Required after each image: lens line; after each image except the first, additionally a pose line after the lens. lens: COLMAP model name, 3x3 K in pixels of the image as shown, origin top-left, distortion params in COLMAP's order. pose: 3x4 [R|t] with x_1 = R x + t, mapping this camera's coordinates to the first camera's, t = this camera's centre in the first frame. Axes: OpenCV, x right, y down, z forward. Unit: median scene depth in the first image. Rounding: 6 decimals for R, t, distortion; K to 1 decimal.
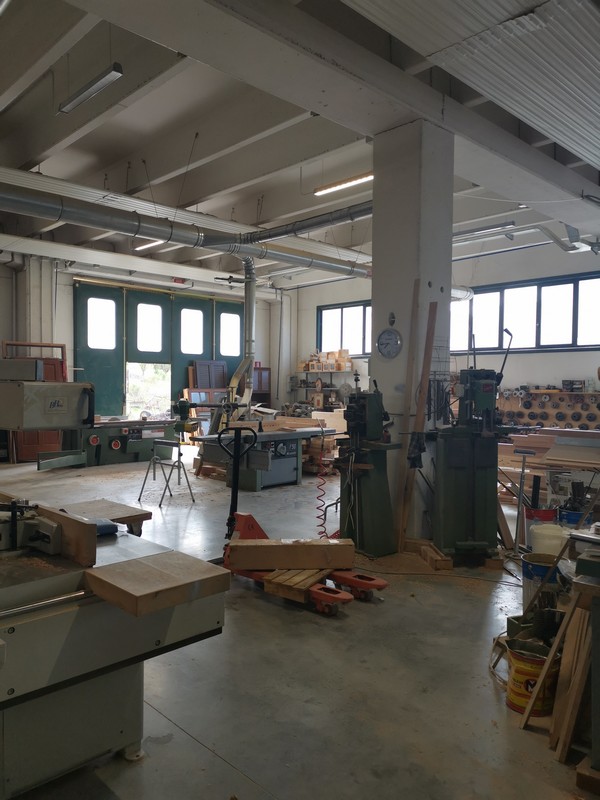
lens RADIAL K [[612.3, 0, 300.0], [0, 612.3, 400.0], [0, 0, 1]] dist [0.067482, -0.067107]
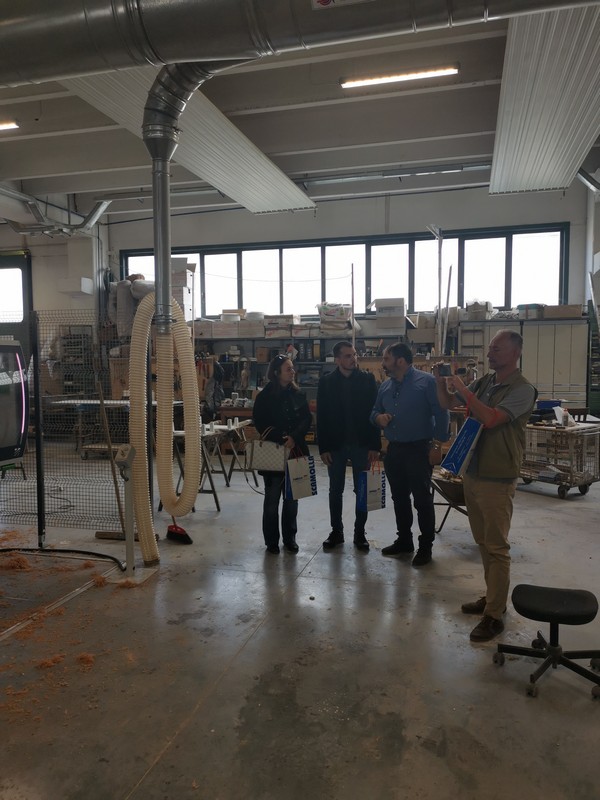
lens RADIAL K [[612.3, 0, 300.0], [0, 612.3, 400.0], [0, 0, 1]] dist [0.067482, -0.067107]
pose [[0.865670, -0.057725, 0.497276, -0.350464], [0.029046, 0.997448, 0.065221, -0.004183], [-0.499772, -0.042016, 0.865137, 0.307235]]
